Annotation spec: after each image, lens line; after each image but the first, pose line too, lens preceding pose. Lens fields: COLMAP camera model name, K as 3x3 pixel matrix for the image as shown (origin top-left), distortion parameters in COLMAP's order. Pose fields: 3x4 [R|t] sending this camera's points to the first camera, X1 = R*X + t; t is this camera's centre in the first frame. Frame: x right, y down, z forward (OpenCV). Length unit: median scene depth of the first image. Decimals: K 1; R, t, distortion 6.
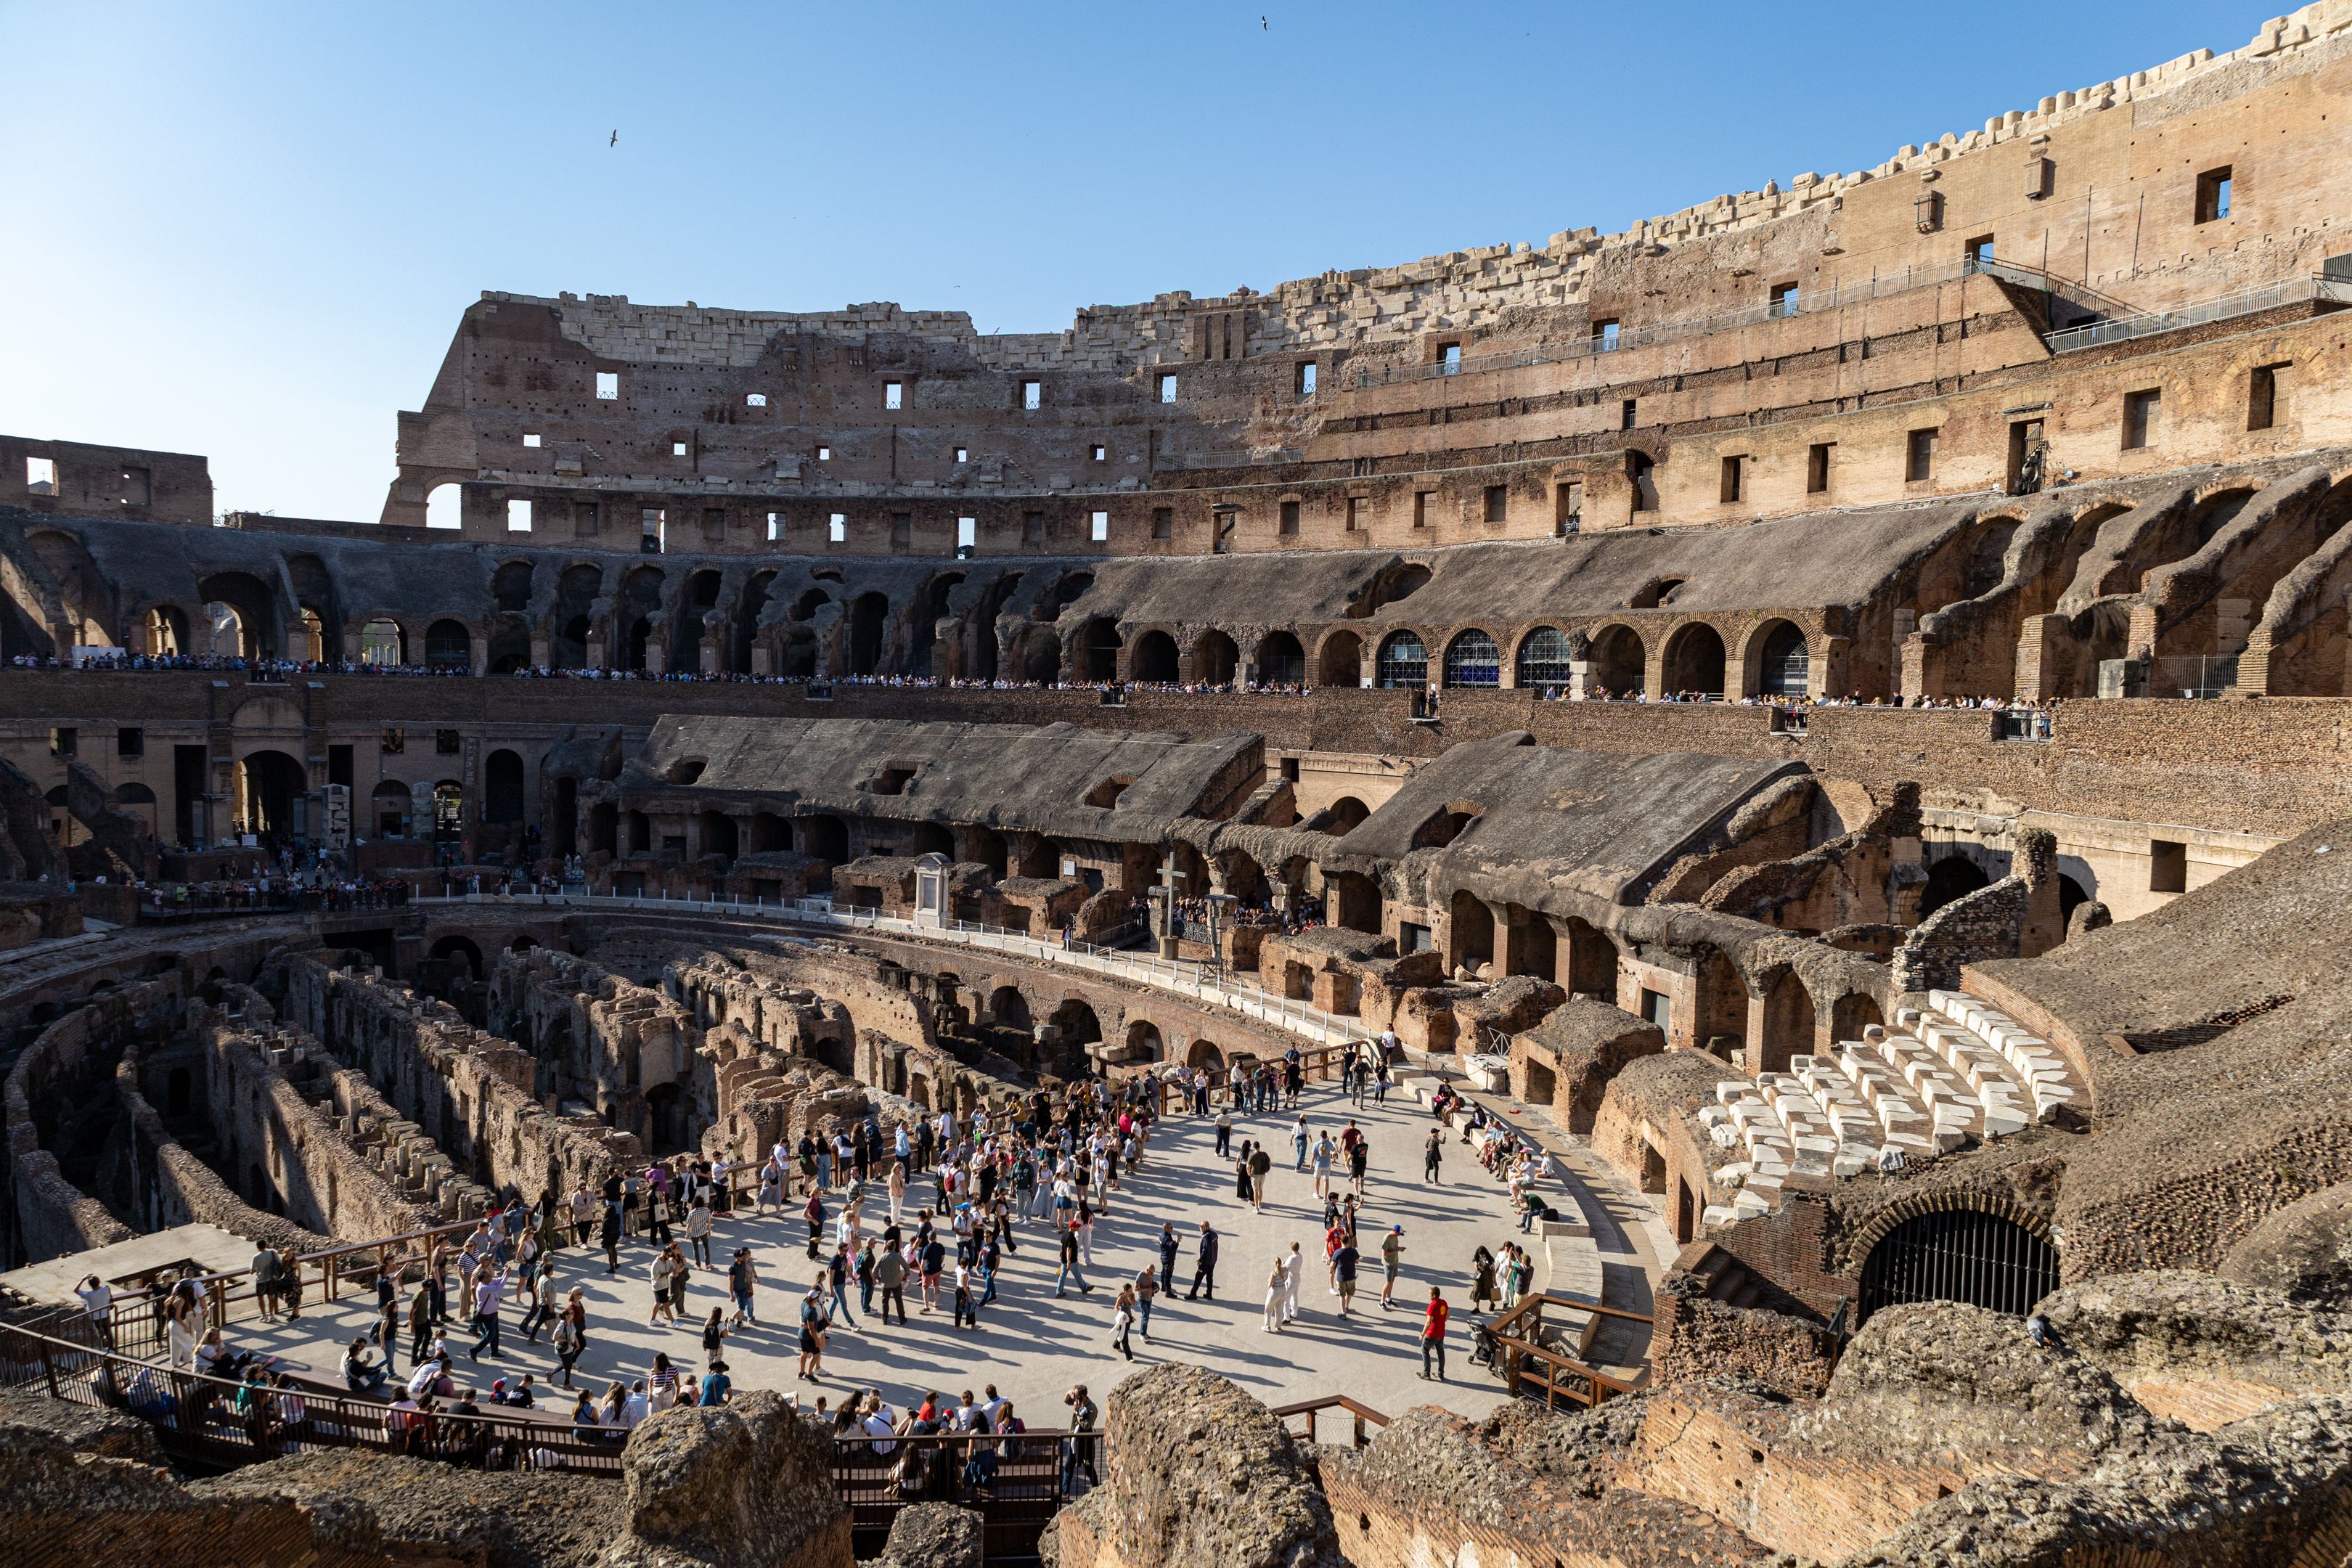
lens RADIAL K [[1493.2, 0, 1196.2], [0, 1493.2, 802.4], [0, 0, 1]] dist [-0.009816, 0.007886]
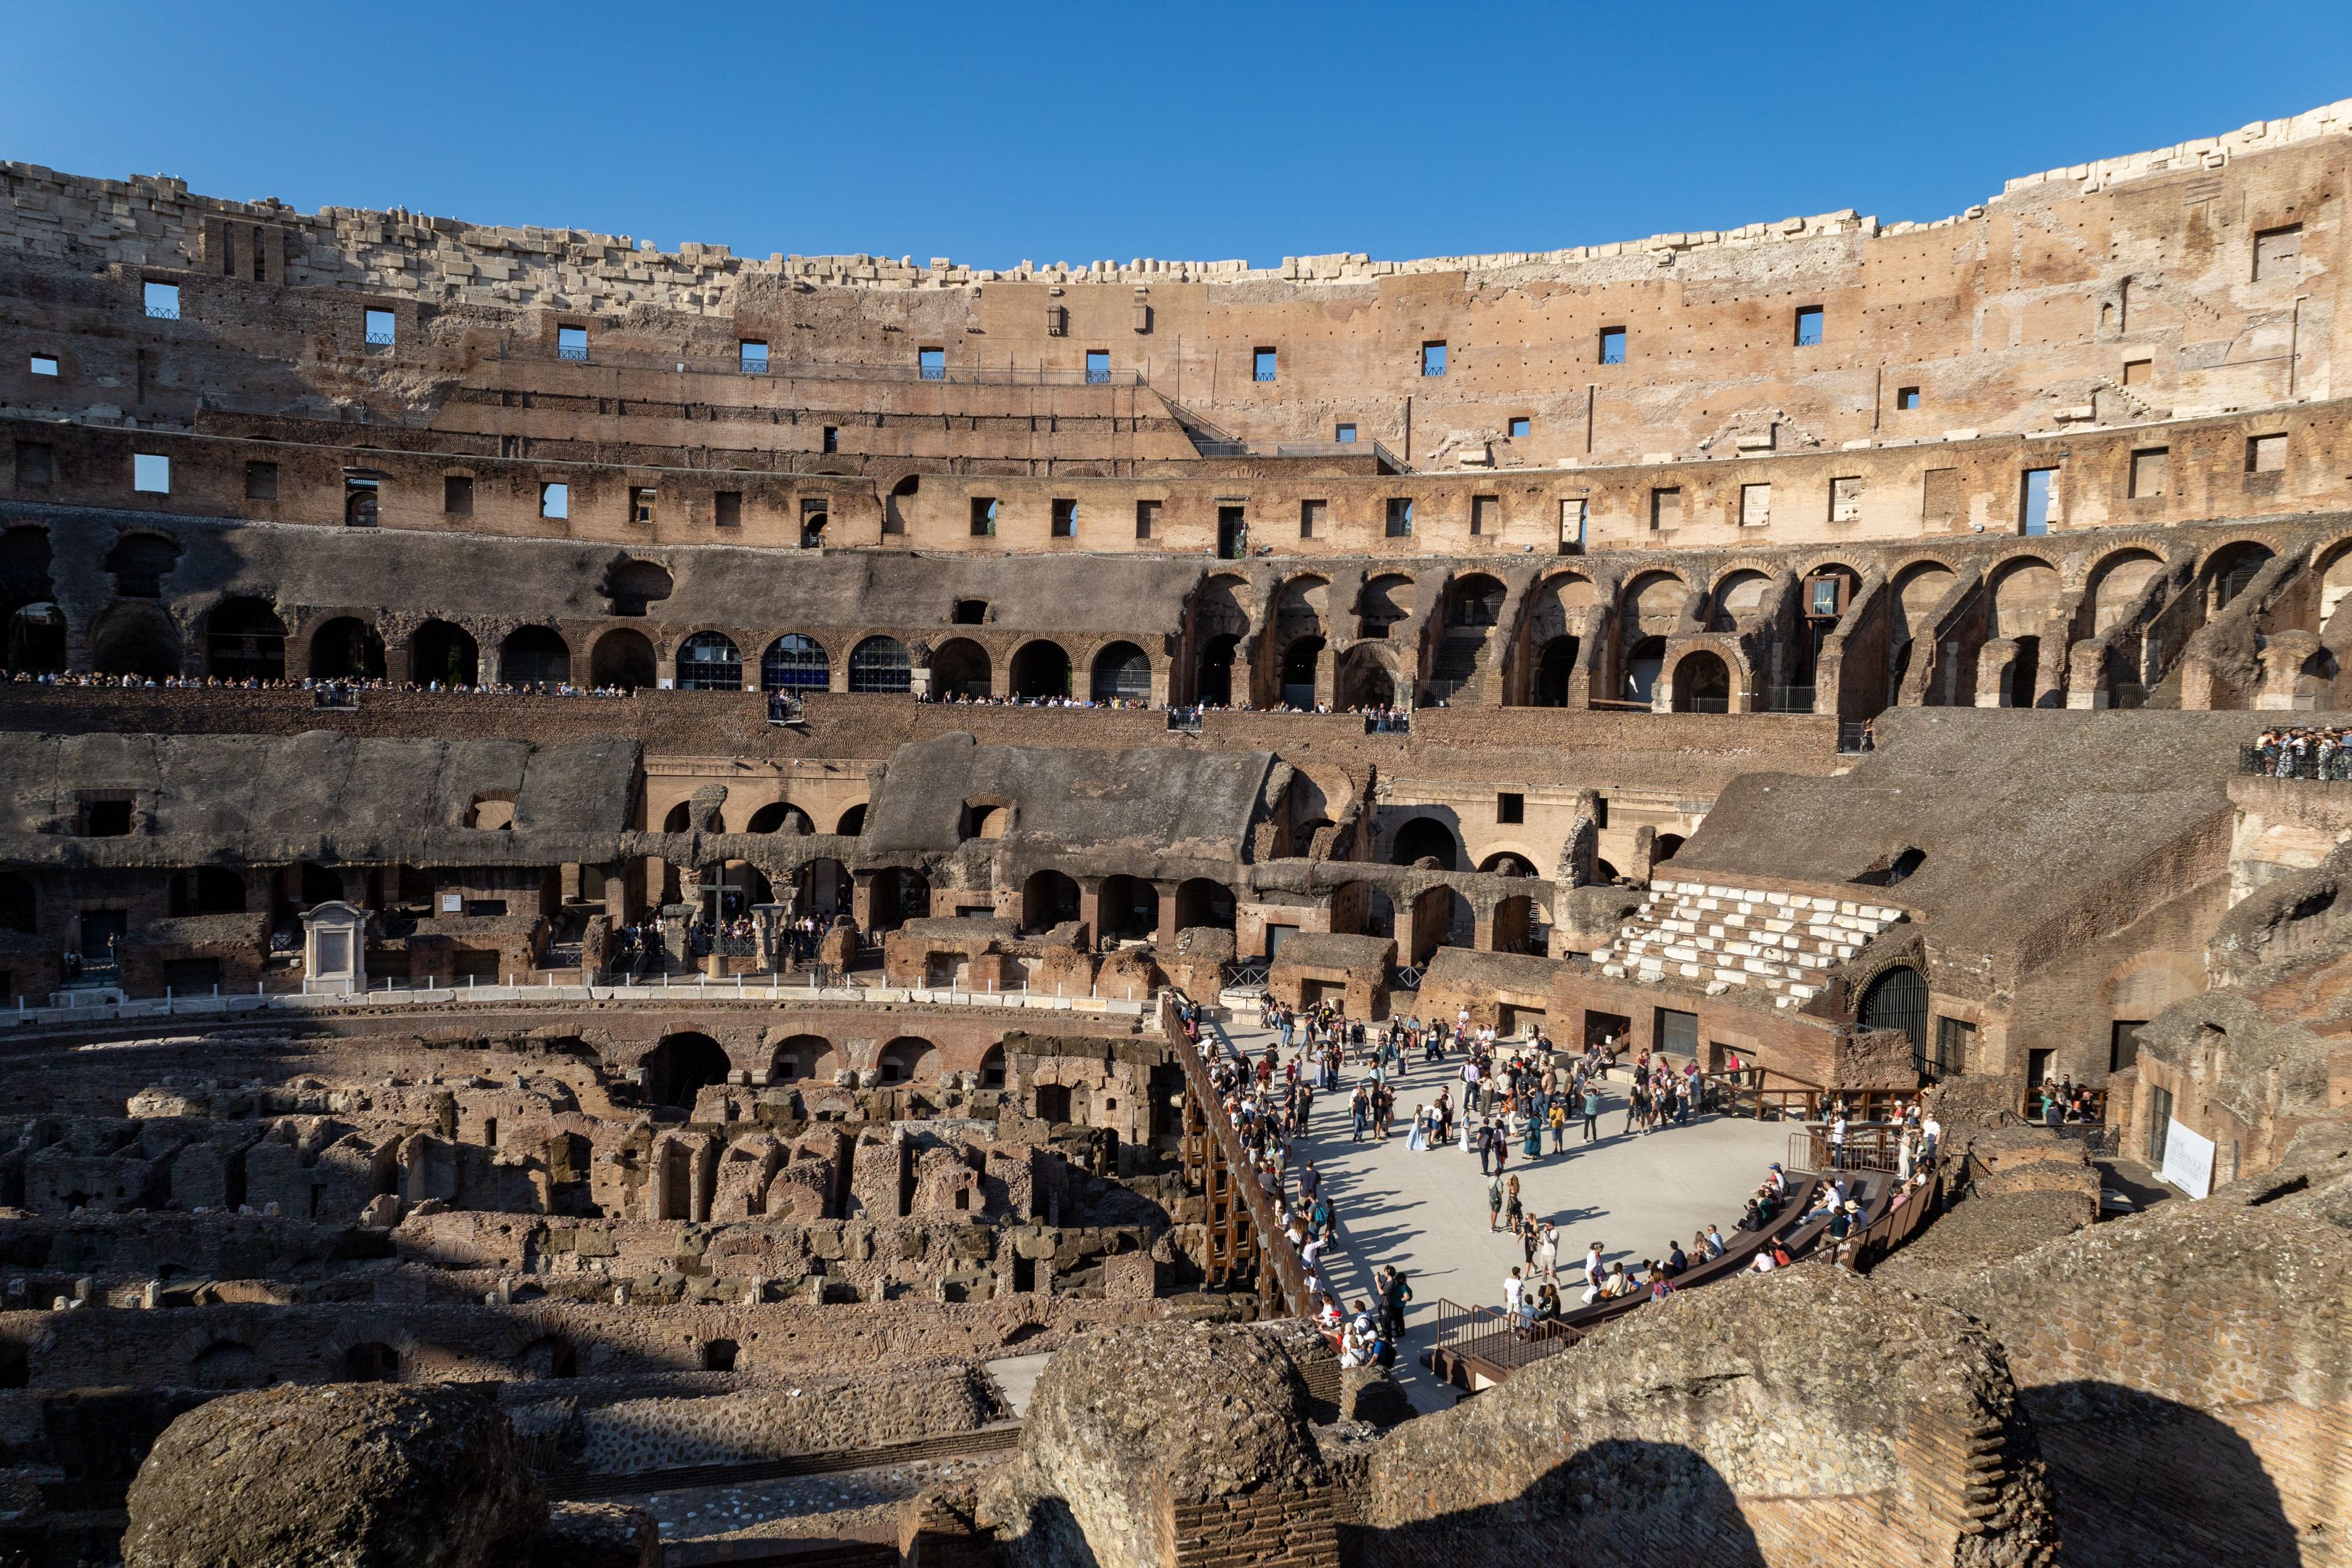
lens RADIAL K [[1493.2, 0, 1194.3], [0, 1493.2, 788.1], [0, 0, 1]] dist [-0.009816, 0.007886]
pose [[0.589884, -0.052746, 0.805764, -0.471546], [0.048511, 0.998377, 0.029841, -0.023935], [-0.806030, 0.021485, 0.591485, 0.141550]]
